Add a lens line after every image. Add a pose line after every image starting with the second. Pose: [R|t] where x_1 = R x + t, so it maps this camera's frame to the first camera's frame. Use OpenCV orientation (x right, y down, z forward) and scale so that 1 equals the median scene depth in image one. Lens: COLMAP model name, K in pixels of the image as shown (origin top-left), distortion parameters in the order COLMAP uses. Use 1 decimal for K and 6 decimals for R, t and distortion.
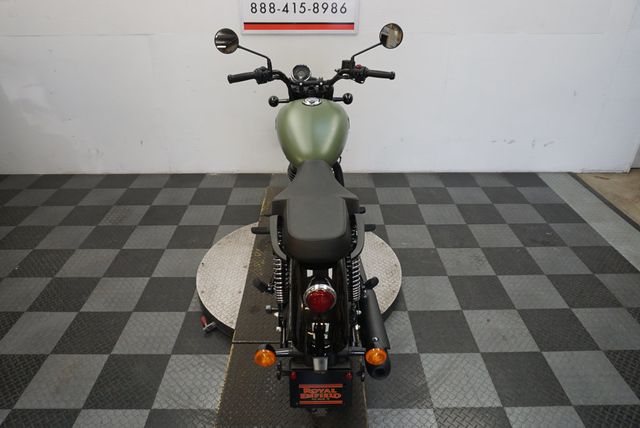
lens RADIAL K [[431.5, 0, 316.1], [0, 431.5, 214.2], [0, 0, 1]] dist [-0.049118, 0.034044]
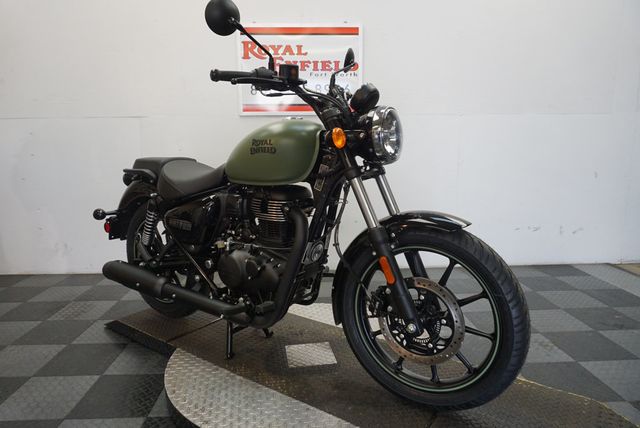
lens RADIAL K [[431.5, 0, 315.1], [0, 431.5, 213.0], [0, 0, 1]] dist [-0.049118, 0.034044]
pose [[0.999495, -0.011089, 0.029781, -0.043249], [0.020896, 0.935385, -0.353014, 0.134393], [-0.023942, 0.353458, 0.935144, 0.206292]]
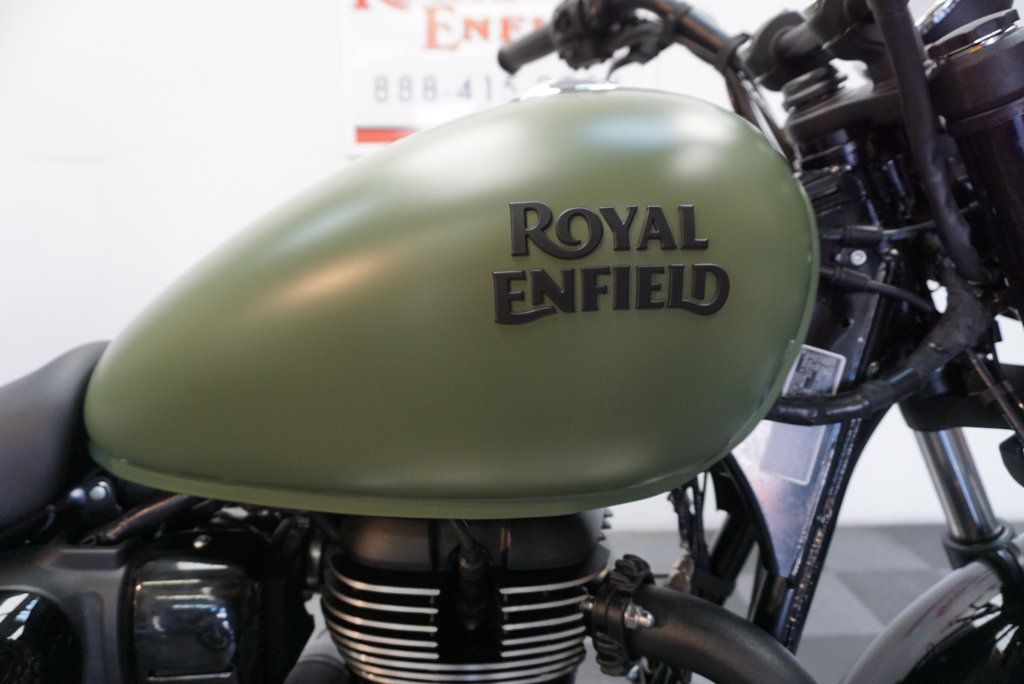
lens RADIAL K [[690.4, 0, 505.1], [0, 690.4, 338.2], [0, 0, 1]] dist [-0.049118, 0.034044]
pose [[0.999649, -0.004575, 0.026079, -0.057072], [0.013328, 0.938011, -0.346349, -0.064025], [-0.022877, 0.346575, 0.937743, 0.545769]]
